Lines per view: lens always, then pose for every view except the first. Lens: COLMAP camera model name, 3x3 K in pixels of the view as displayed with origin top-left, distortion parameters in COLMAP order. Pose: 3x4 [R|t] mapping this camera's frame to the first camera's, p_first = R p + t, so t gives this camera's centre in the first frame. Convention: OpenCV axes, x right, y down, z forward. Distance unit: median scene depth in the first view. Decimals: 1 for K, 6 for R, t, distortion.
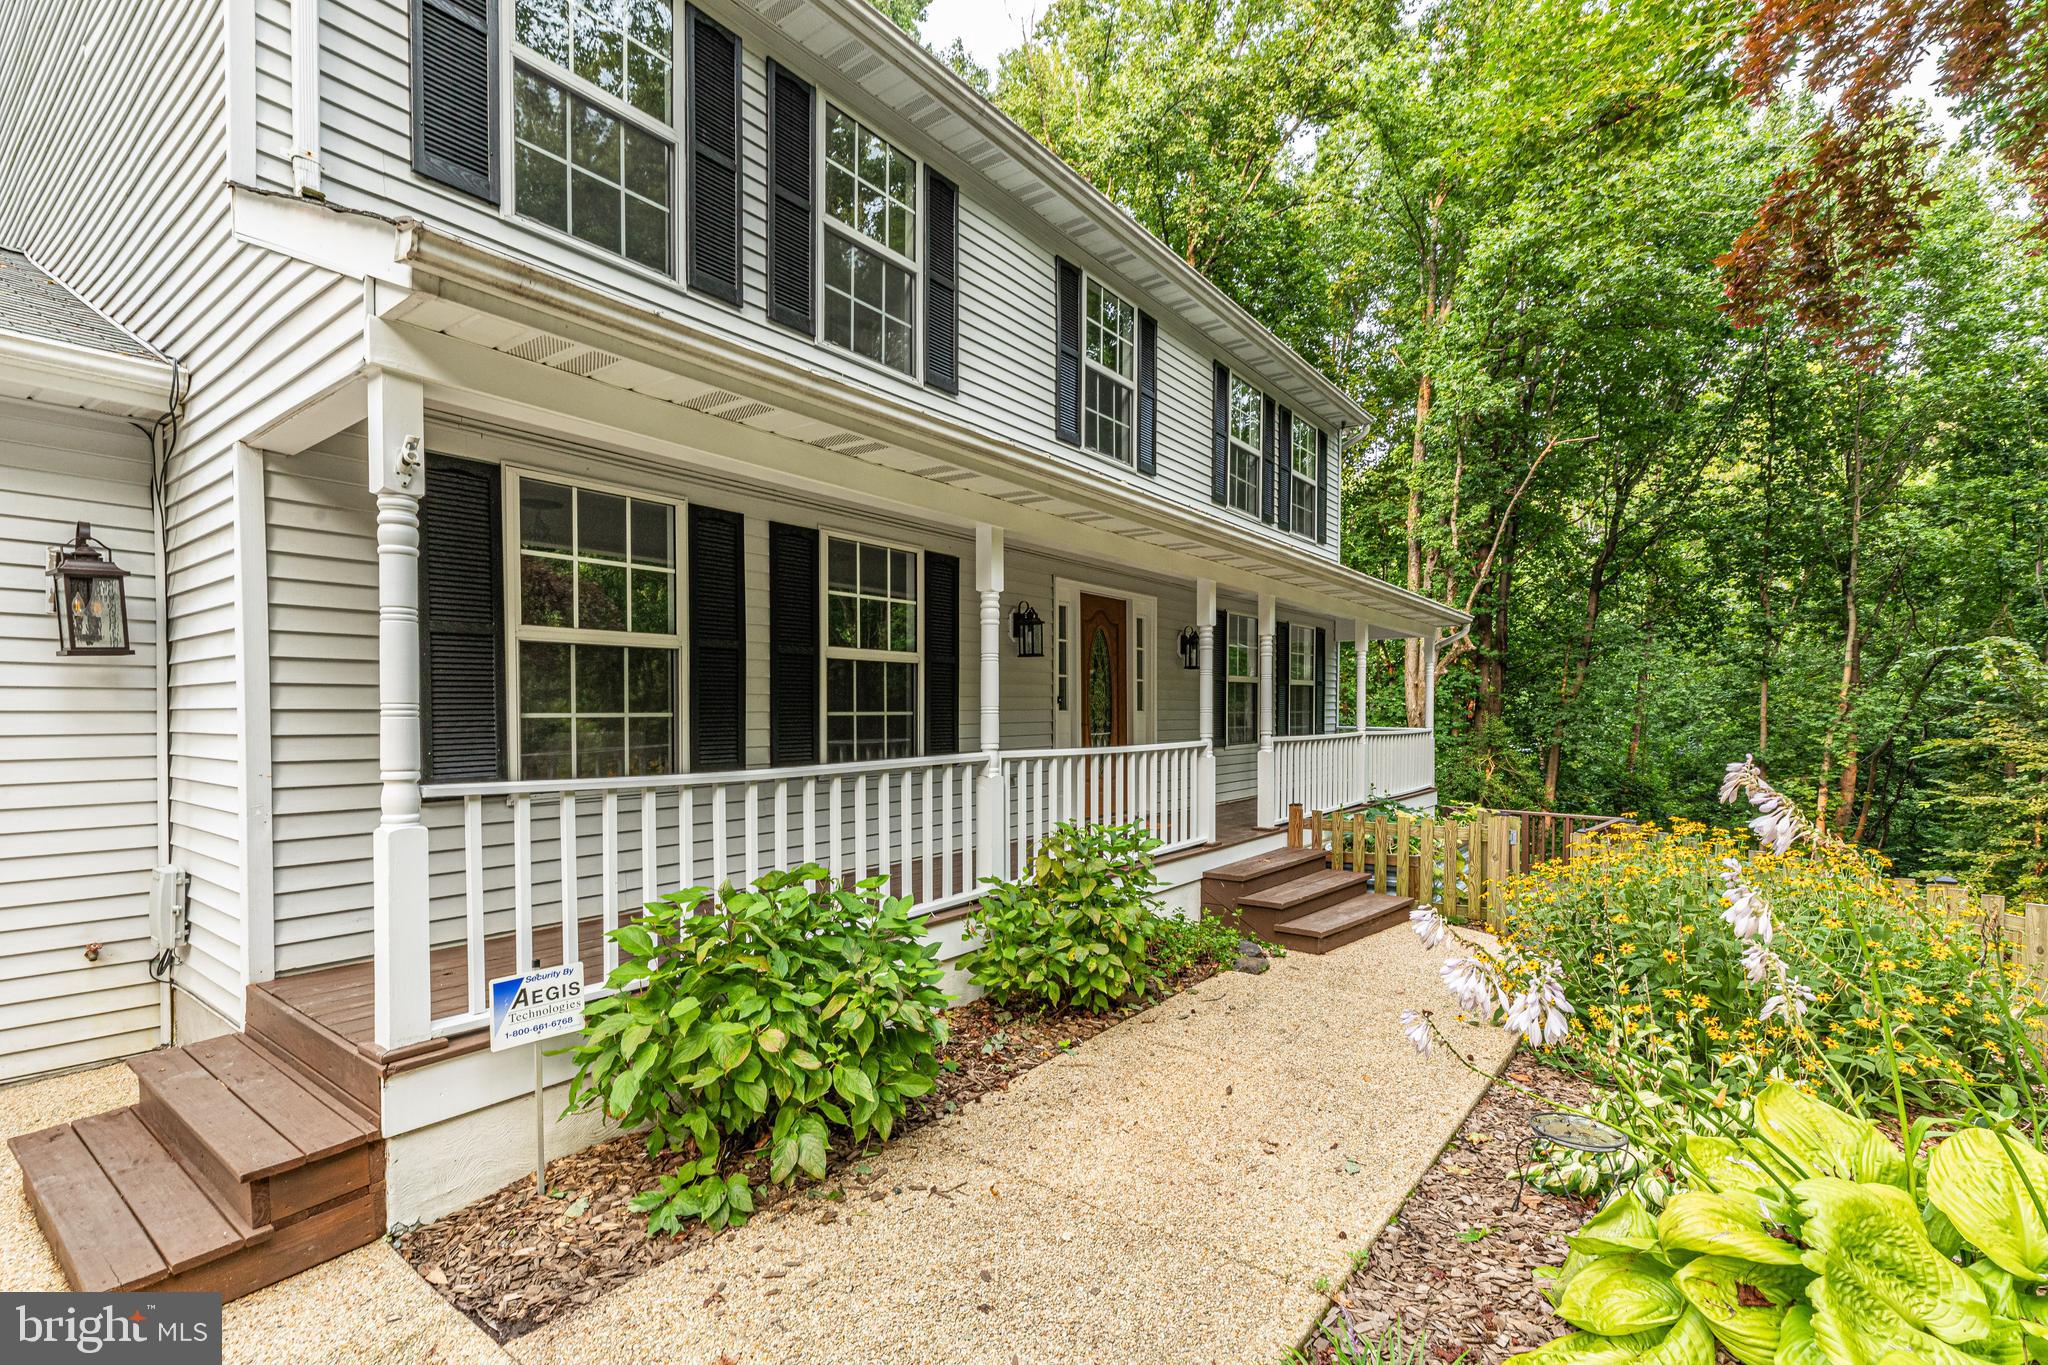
lens RADIAL K [[927.8, 0, 1020.8], [0, 927.8, 721.2], [0, 0, 1]] dist [0.003817, 0.000958]
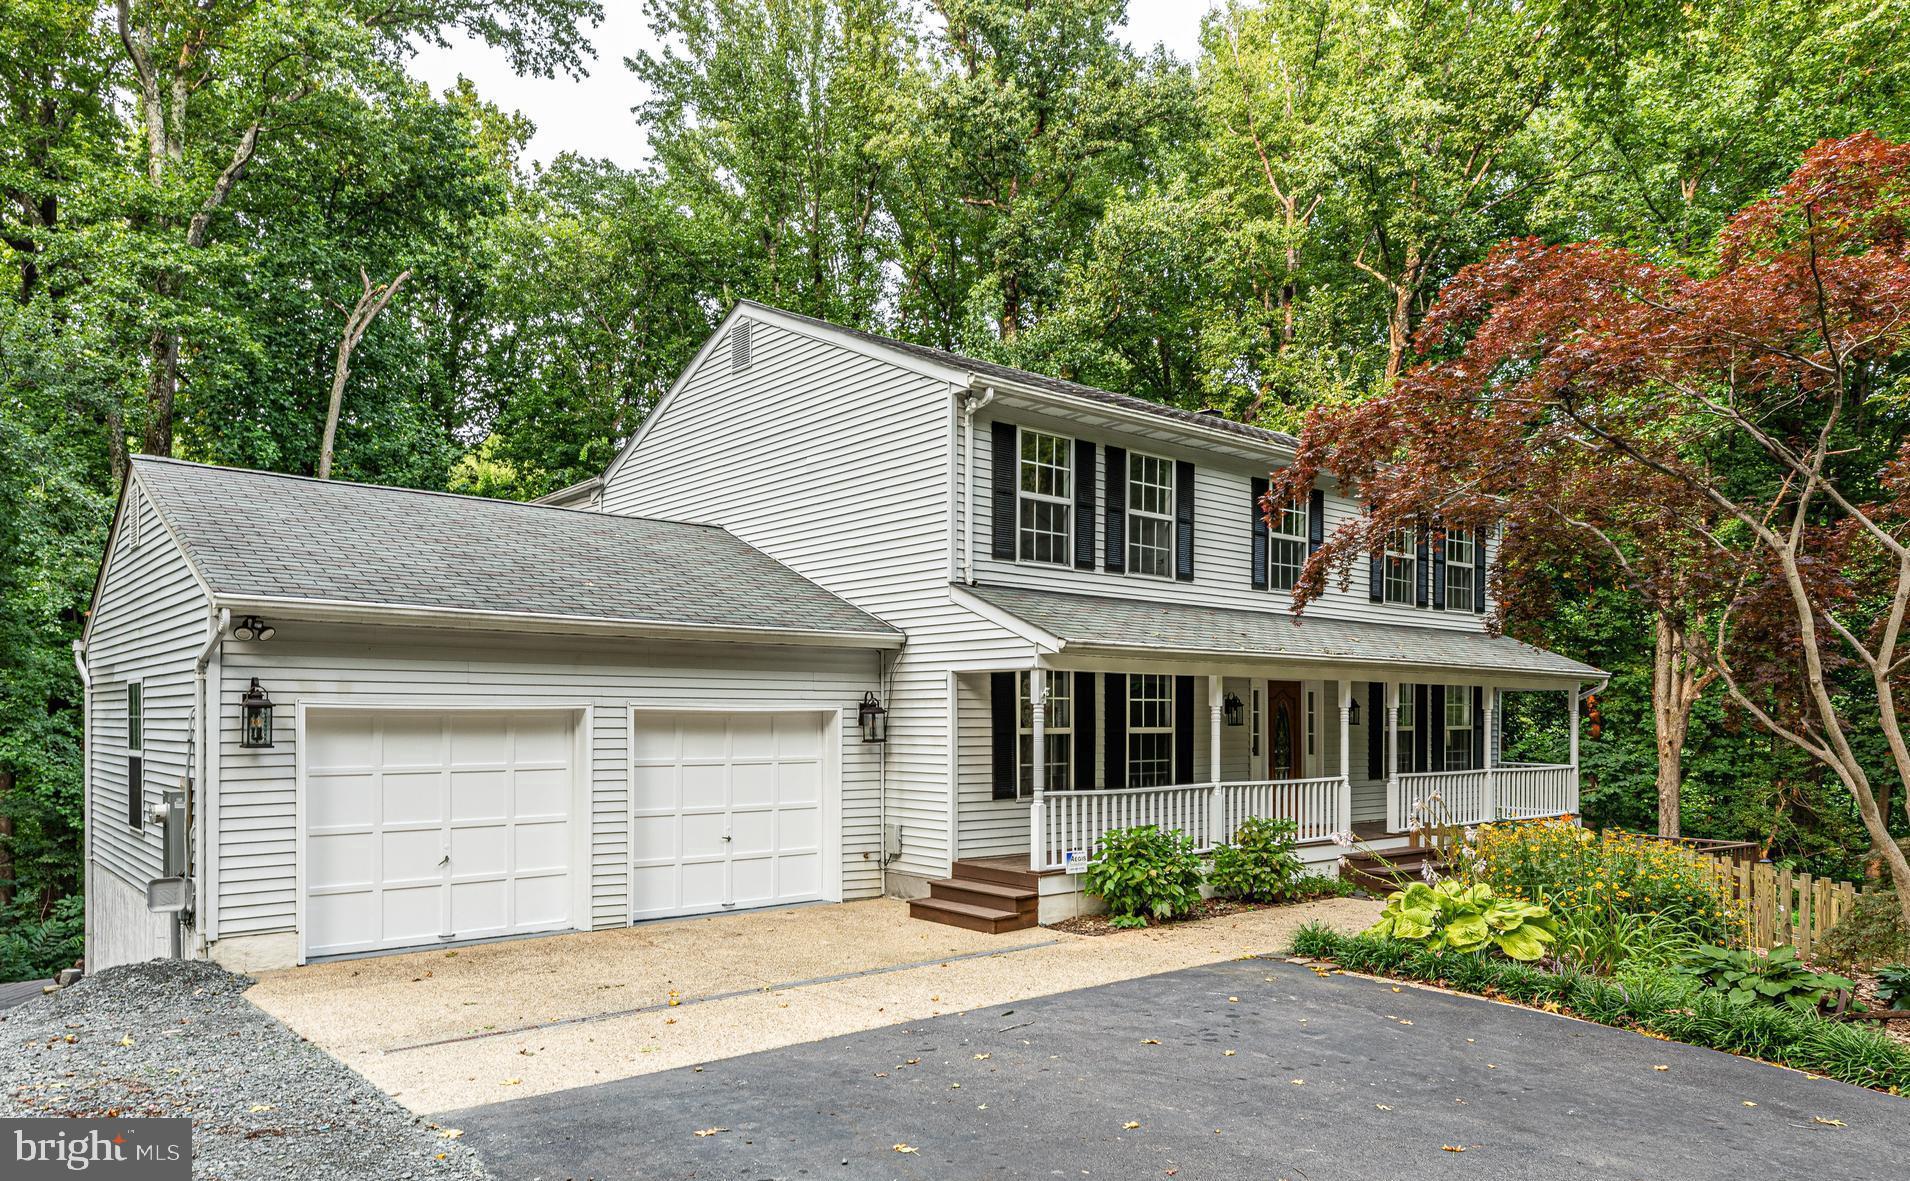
lens RADIAL K [[1236.2, 0, 957.3], [0, 1236.2, 715.8], [0, 0, 1]] dist [0.018467, -0.001025]
pose [[0.978032, 0.001003, -0.208453, -0.017667], [-0.003725, 0.999913, -0.012669, -0.066161], [0.208423, 0.013168, 0.977950, -1.515234]]
